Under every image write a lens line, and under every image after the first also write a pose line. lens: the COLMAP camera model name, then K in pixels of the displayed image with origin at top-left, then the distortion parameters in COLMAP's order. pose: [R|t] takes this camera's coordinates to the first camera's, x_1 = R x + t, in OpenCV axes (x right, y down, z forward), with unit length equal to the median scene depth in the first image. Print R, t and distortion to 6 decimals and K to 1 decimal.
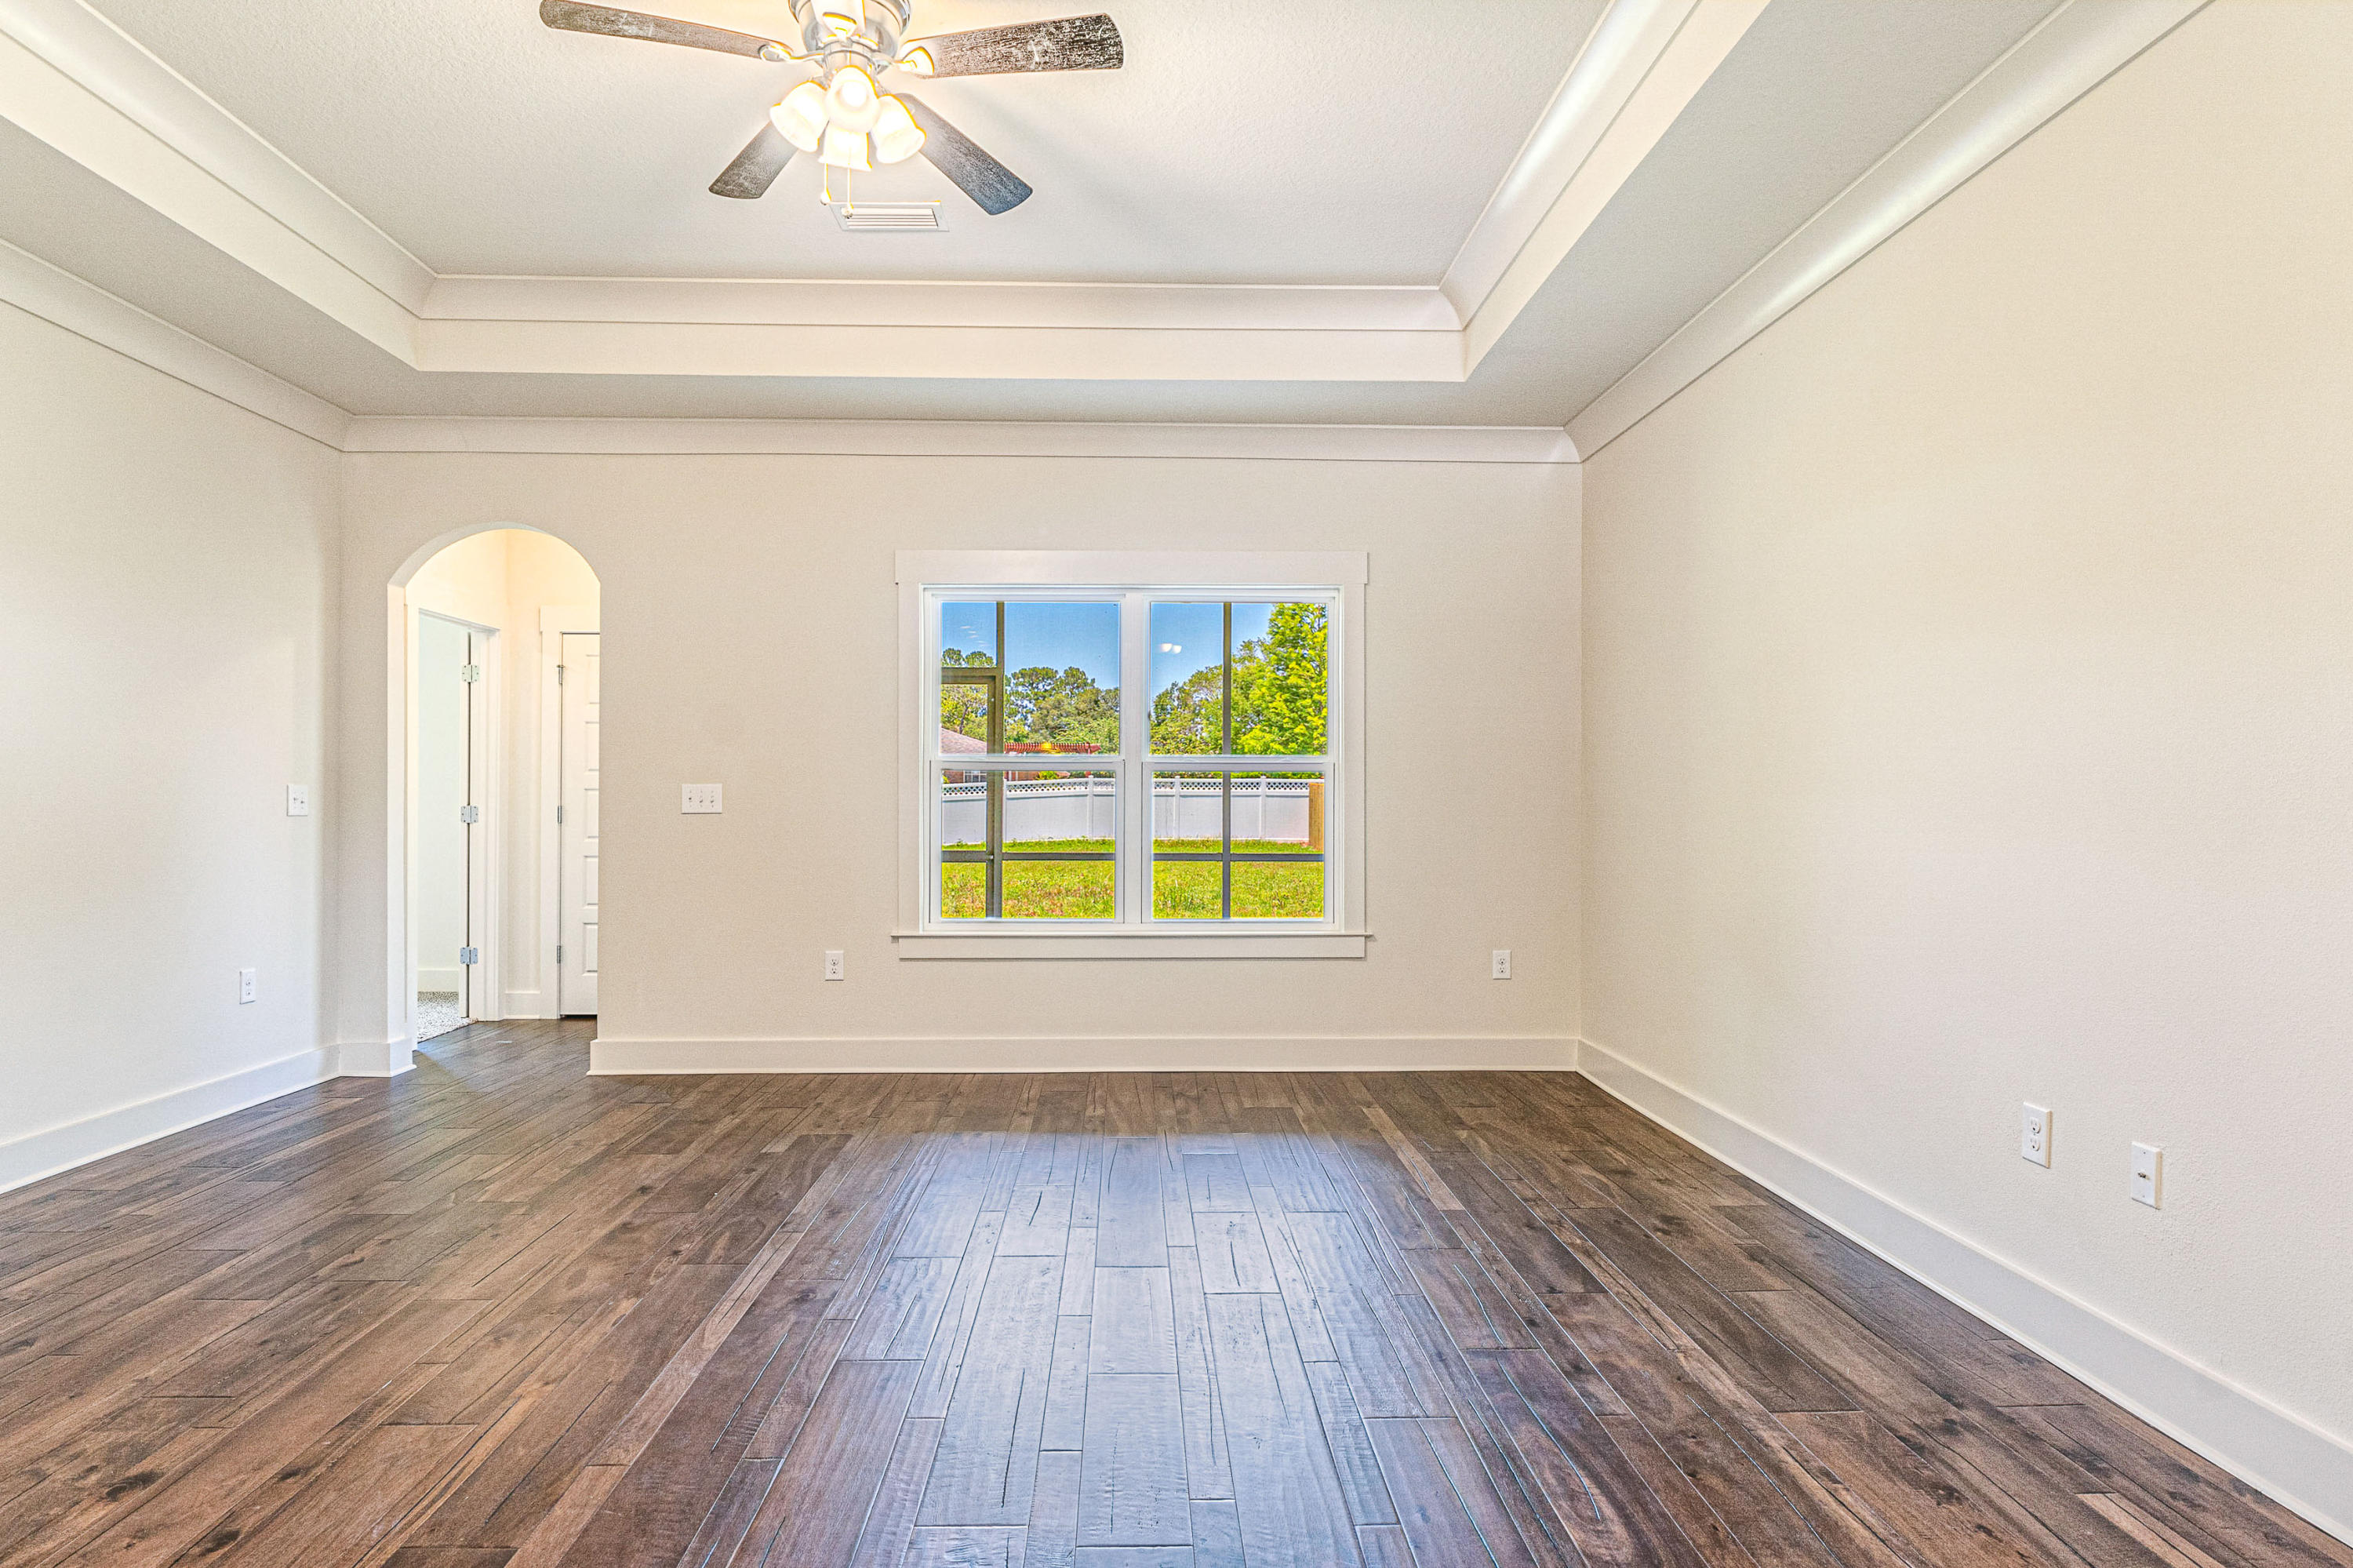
lens RADIAL K [[1296.2, 0, 1177.6], [0, 1296.2, 784.6], [0, 0, 1]] dist [-0.013023, 0.001457]
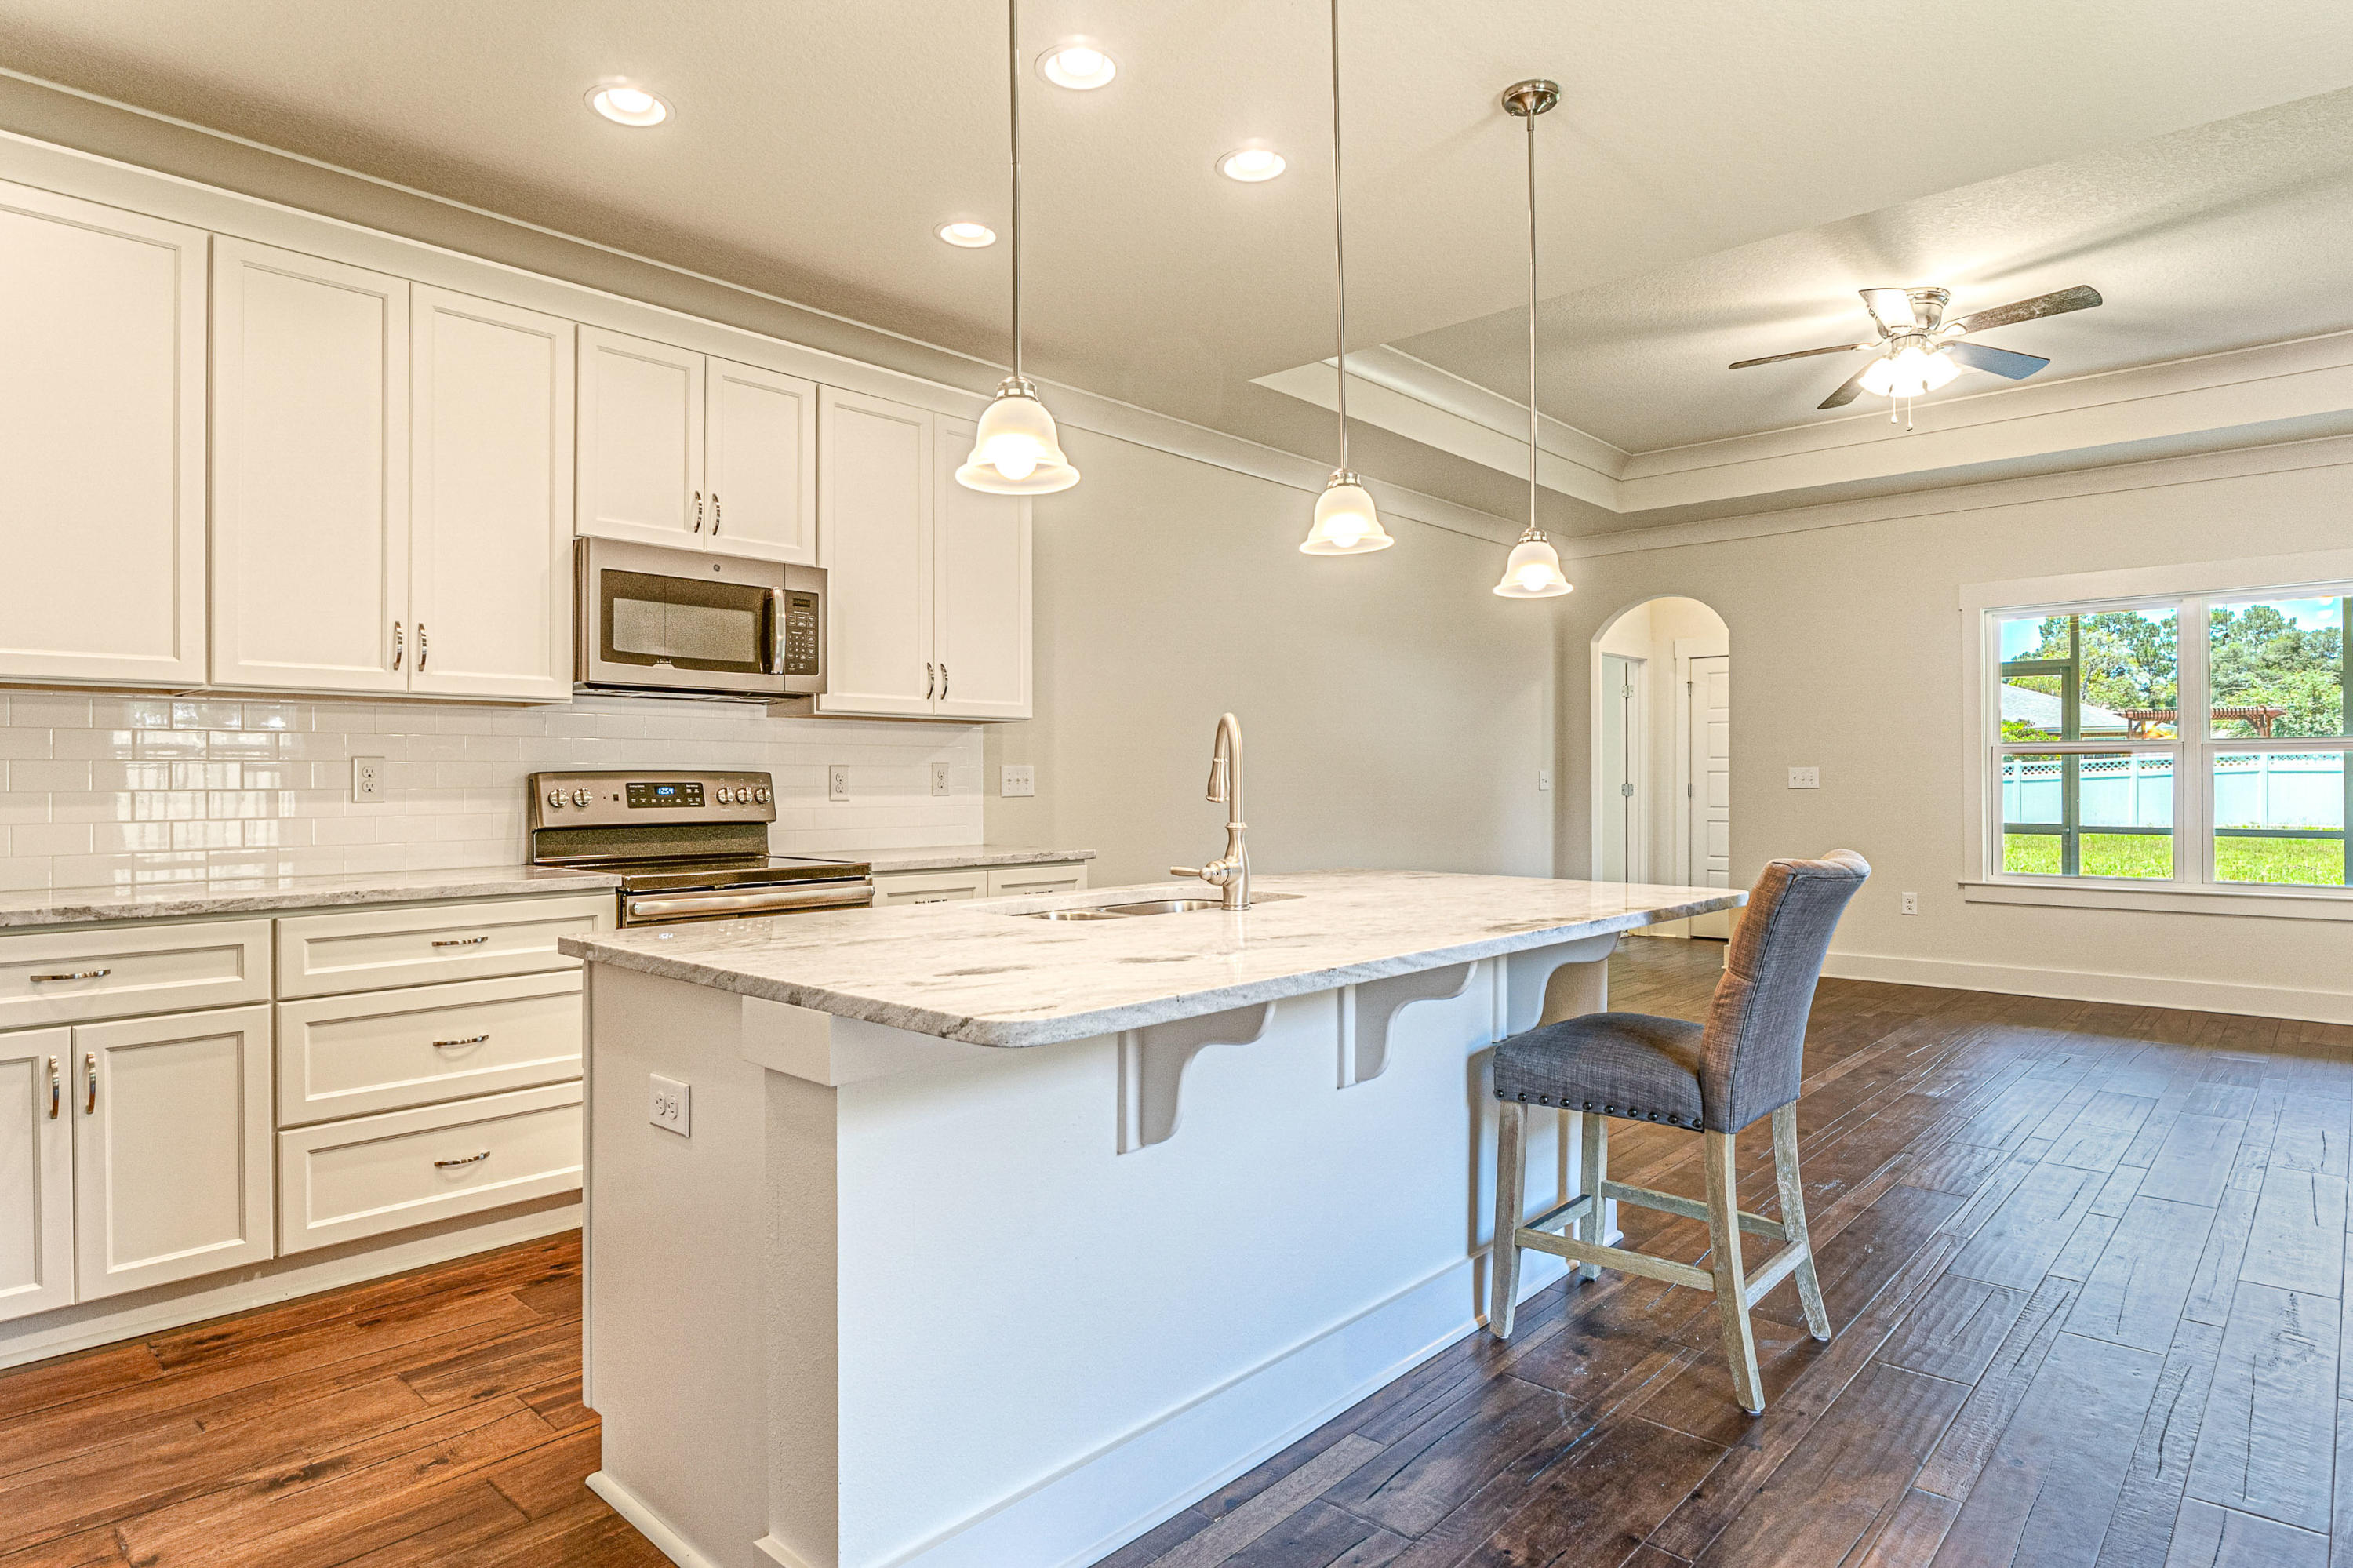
lens RADIAL K [[1296.2, 0, 1168.3], [0, 1296.2, 775.1], [0, 0, 1]] dist [-0.013023, 0.001457]
pose [[0.706688, -0.004449, -0.707511, 0.140369], [0.010907, 0.999930, 0.004606, -0.006763], [0.707441, -0.010972, 0.706687, -0.492030]]
